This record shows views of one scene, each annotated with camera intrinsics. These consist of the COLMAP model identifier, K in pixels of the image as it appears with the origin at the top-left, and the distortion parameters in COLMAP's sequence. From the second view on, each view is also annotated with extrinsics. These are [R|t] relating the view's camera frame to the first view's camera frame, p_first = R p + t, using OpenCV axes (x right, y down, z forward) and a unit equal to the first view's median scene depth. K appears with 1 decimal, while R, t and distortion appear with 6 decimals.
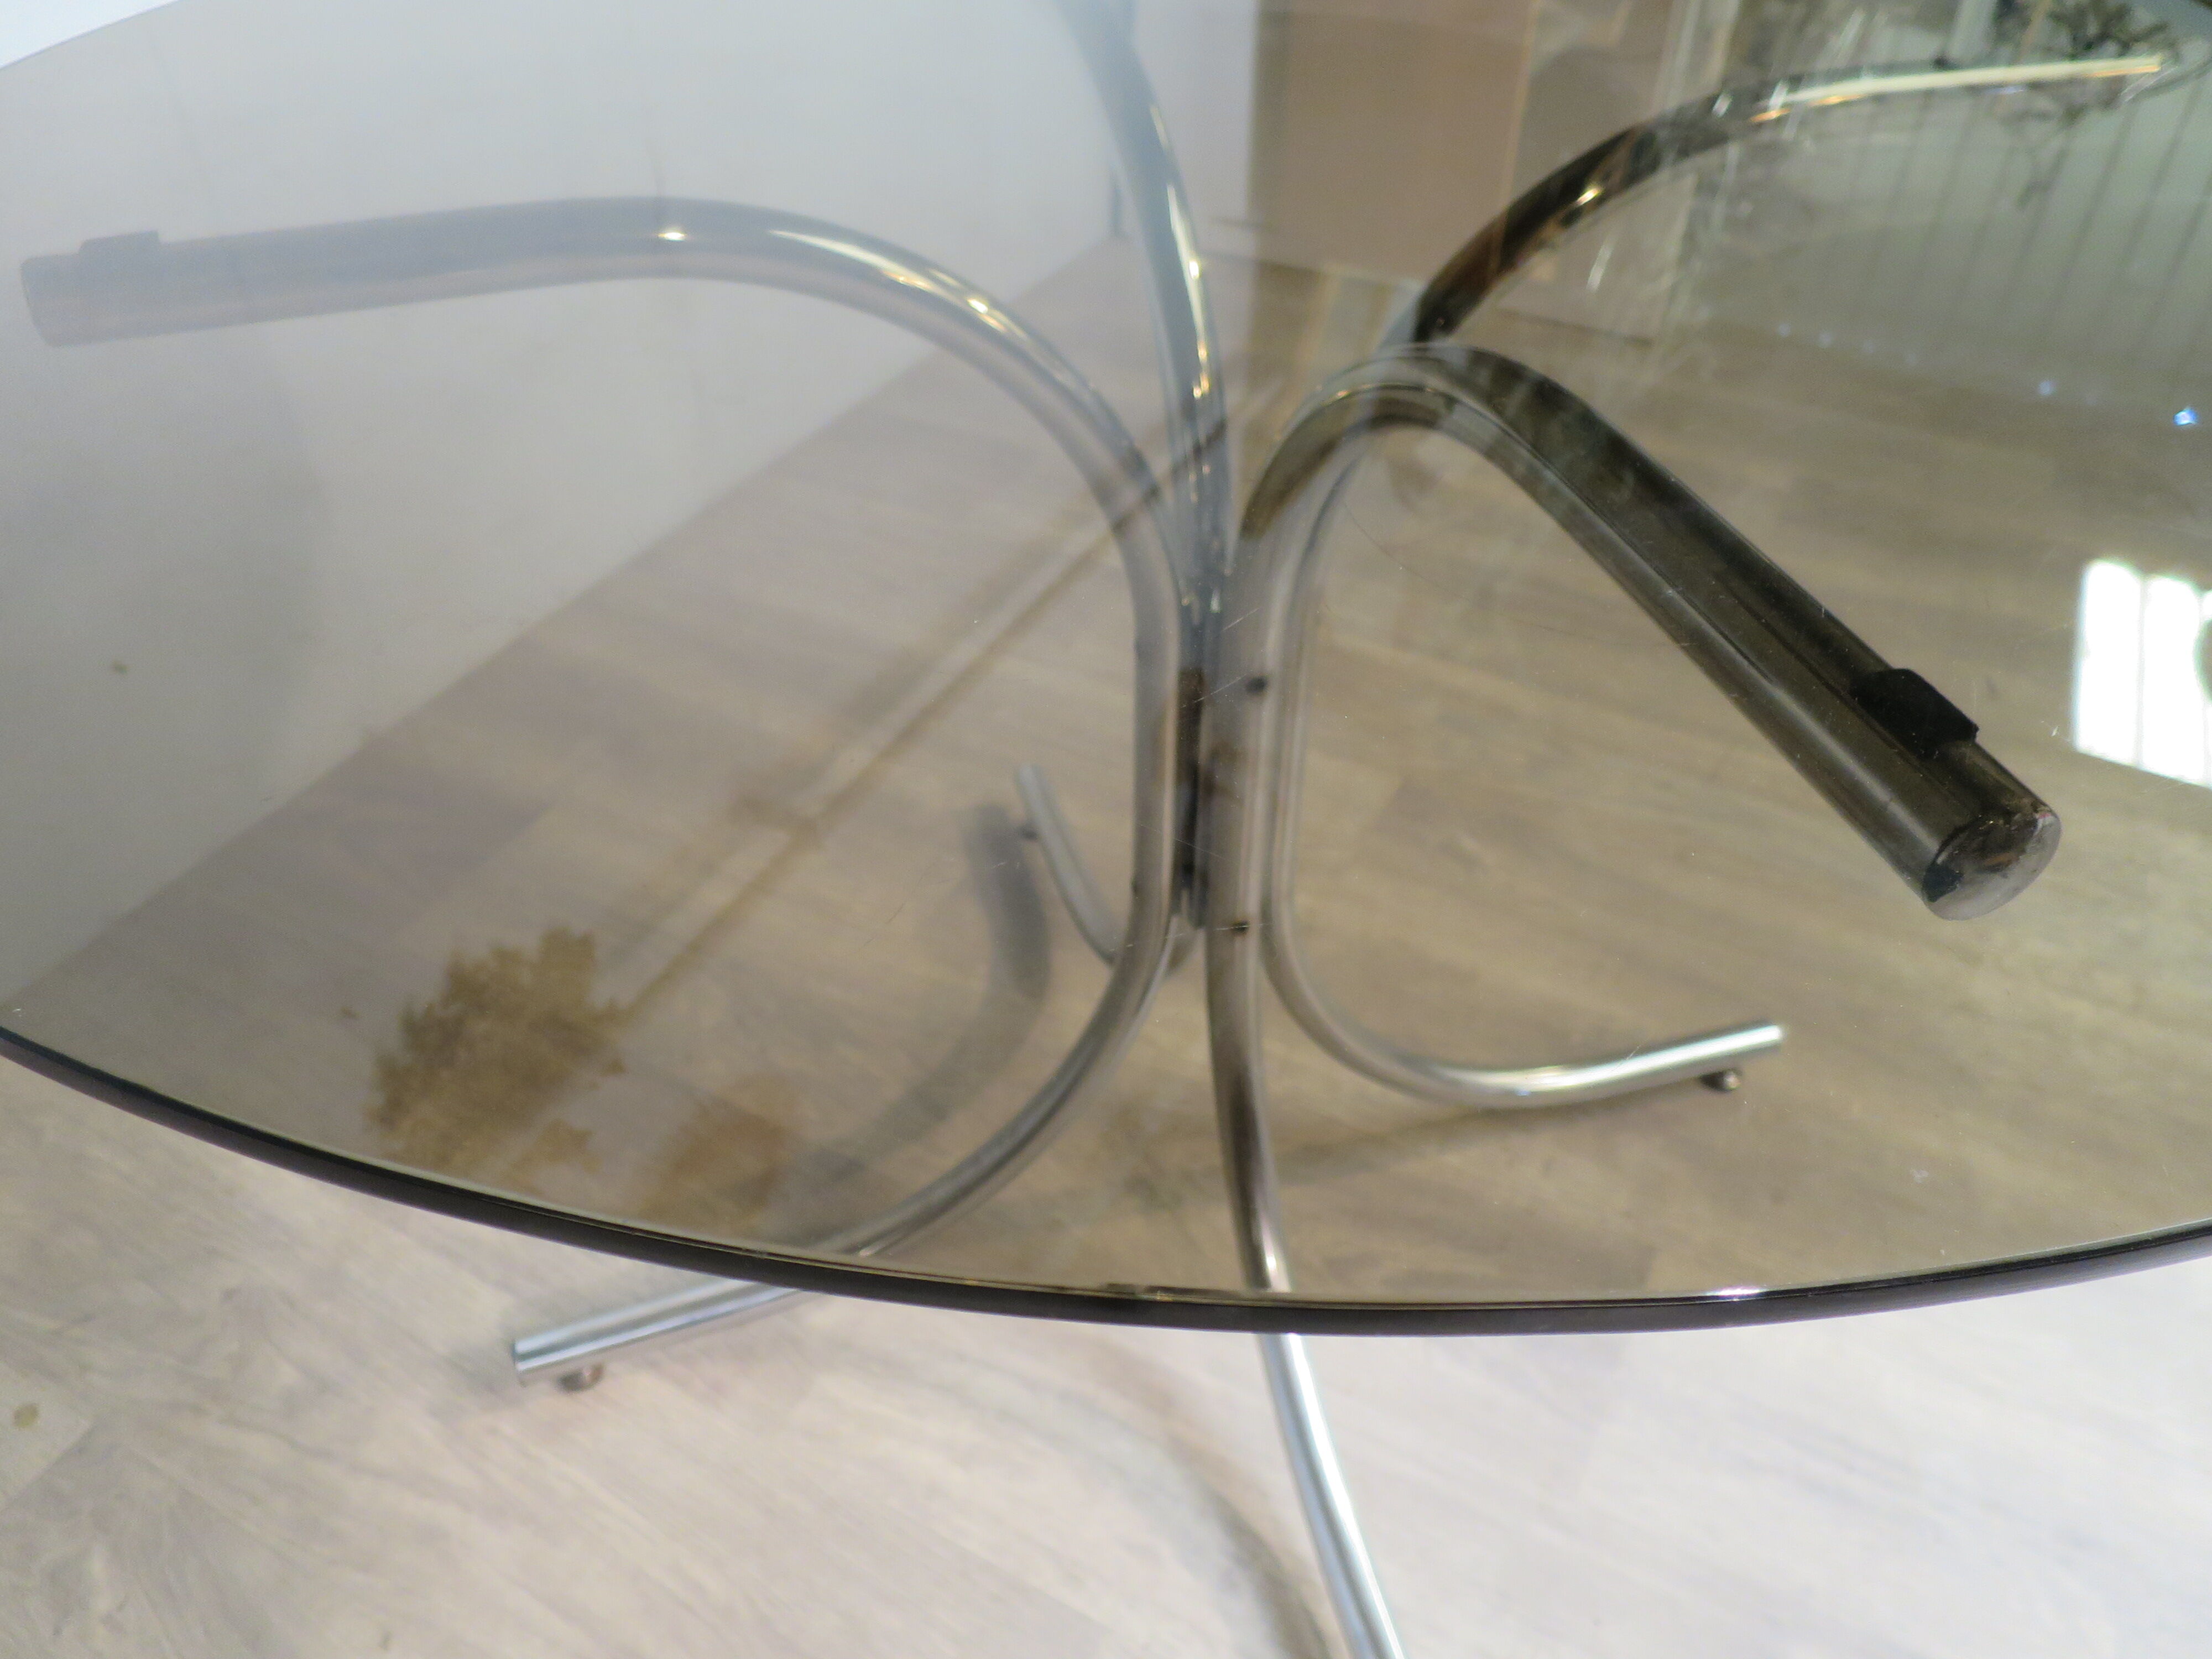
lens RADIAL K [[1589.1, 0, 1083.2], [0, 1589.1, 829.7], [0, 0, 1]] dist [-0.049414, 0.016271]
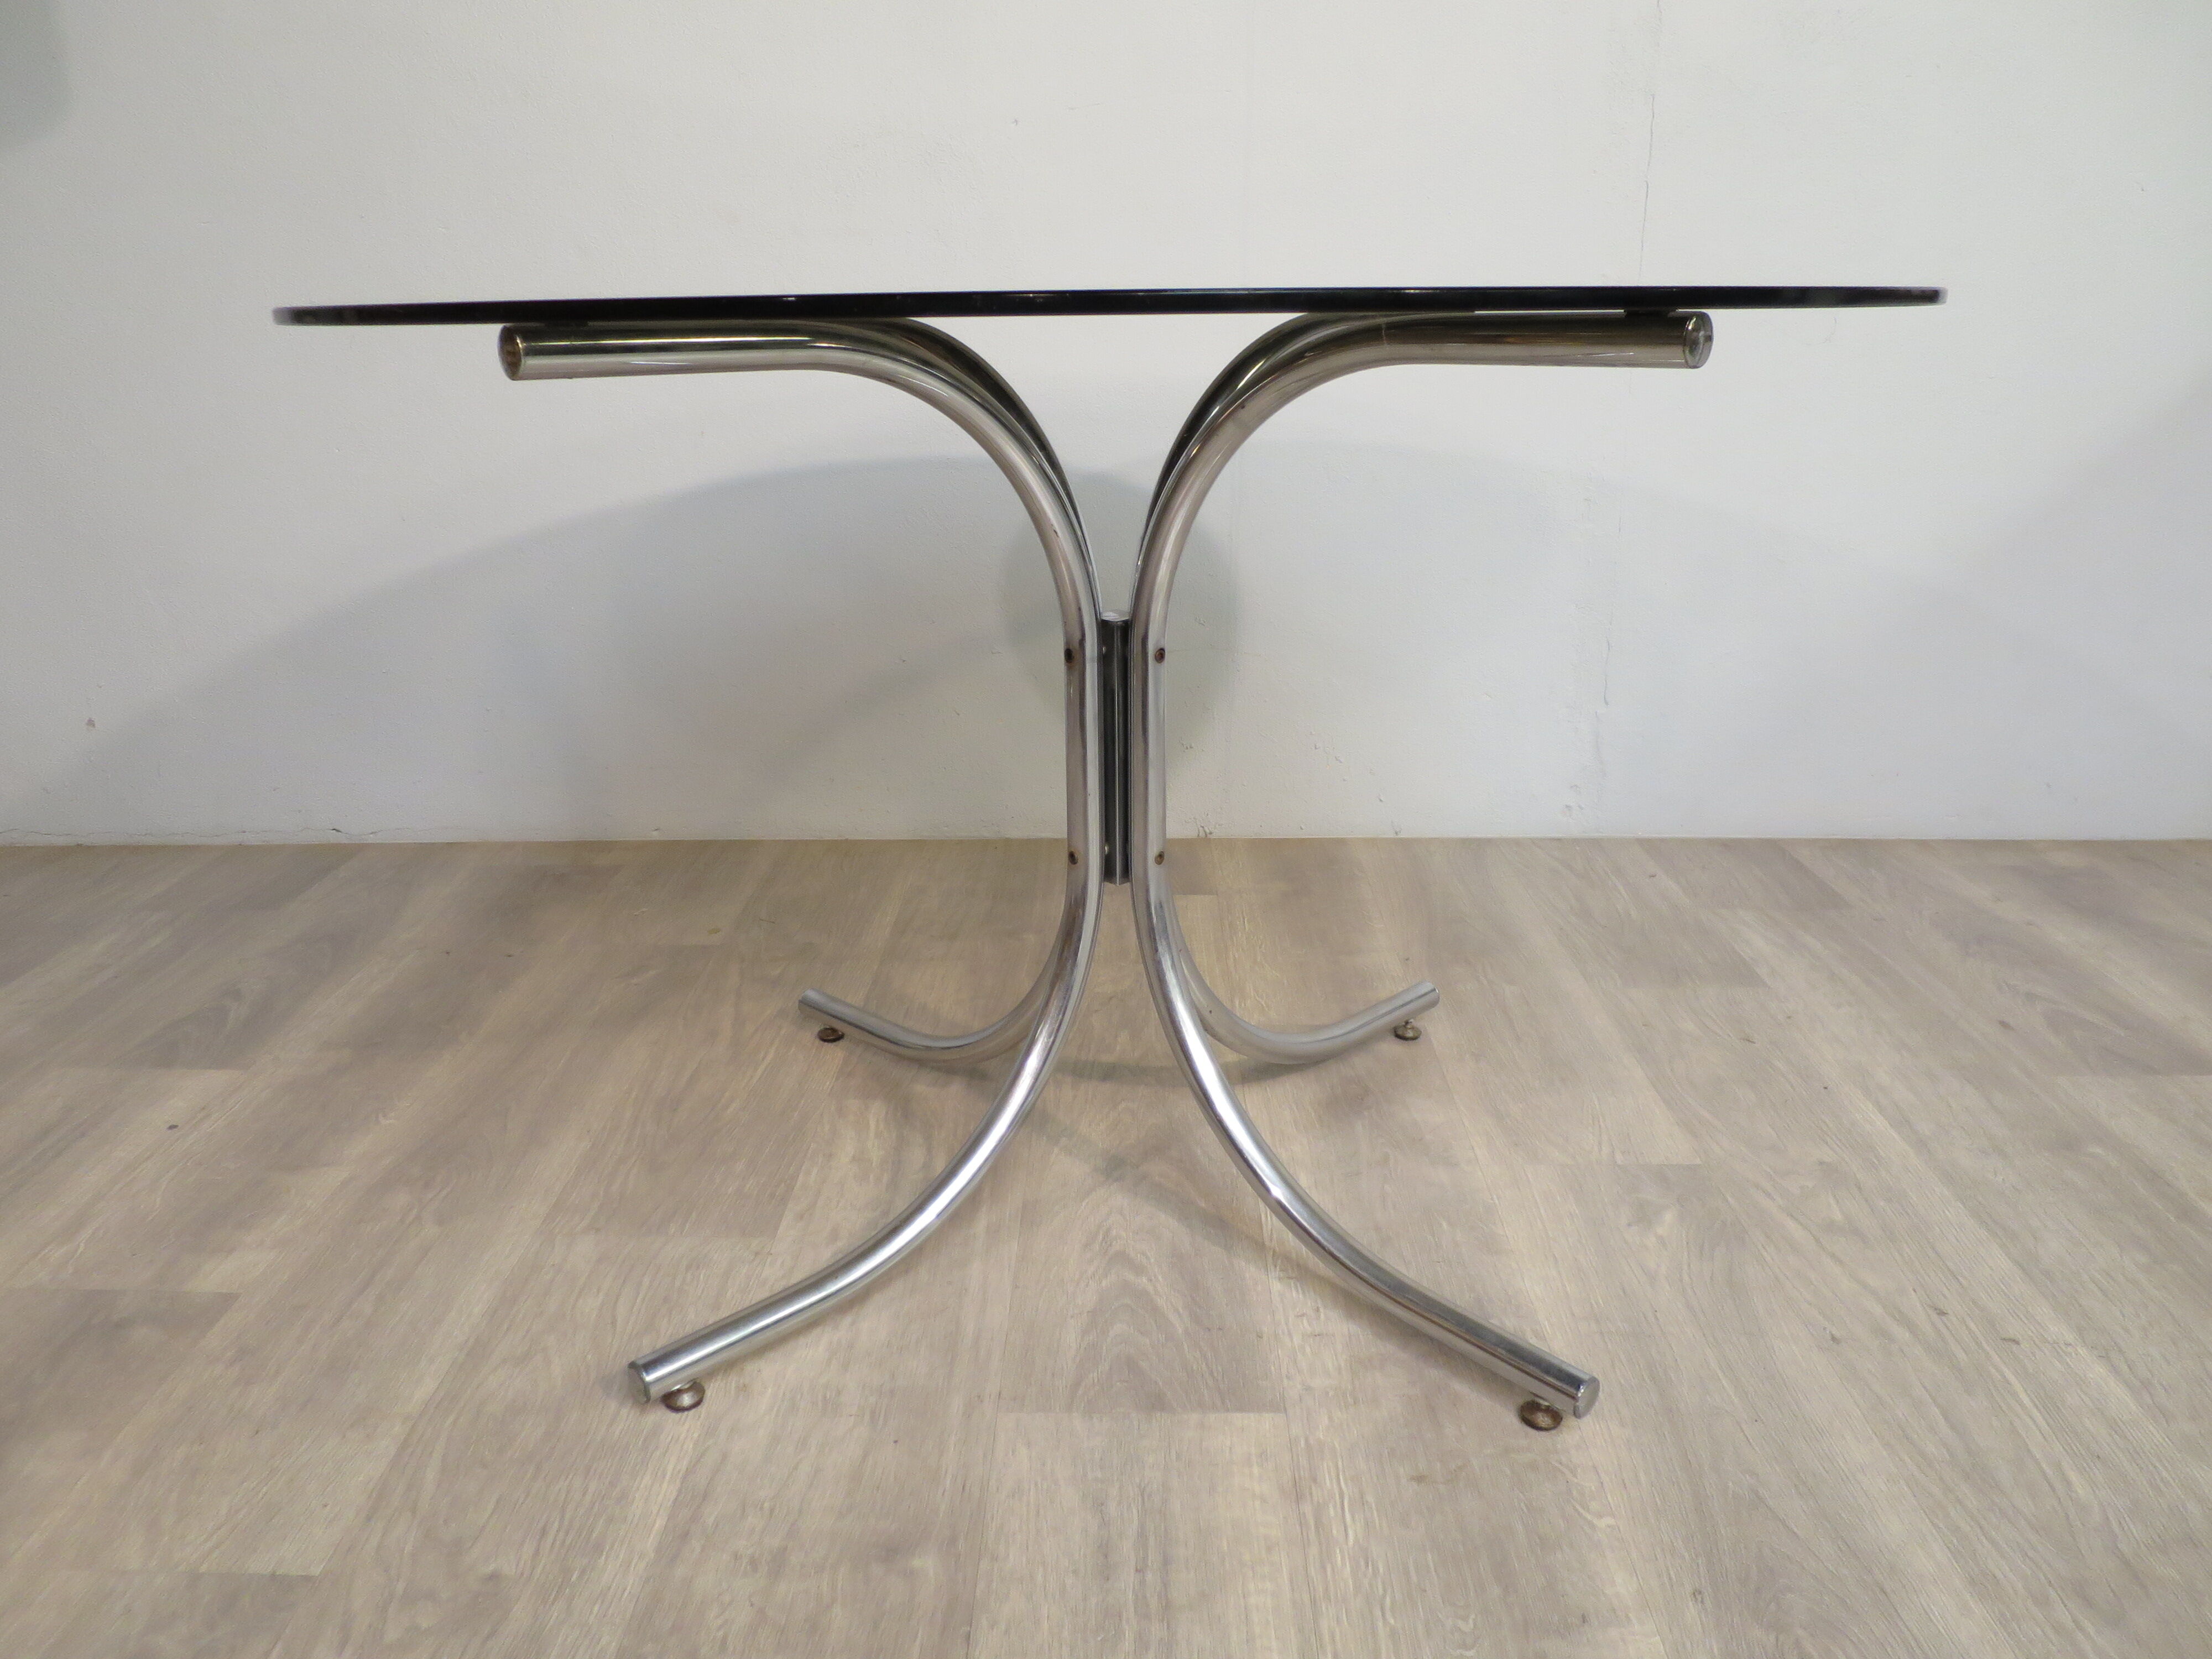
lens RADIAL K [[1589.1, 0, 1115.6], [0, 1589.1, 814.8], [0, 0, 1]] dist [-0.049414, 0.016271]
pose [[0.468685, 0.279232, -0.838072, 1.154985], [-0.580523, 0.812455, -0.053956, 0.080437], [0.665829, 0.511808, 0.542885, 0.198882]]
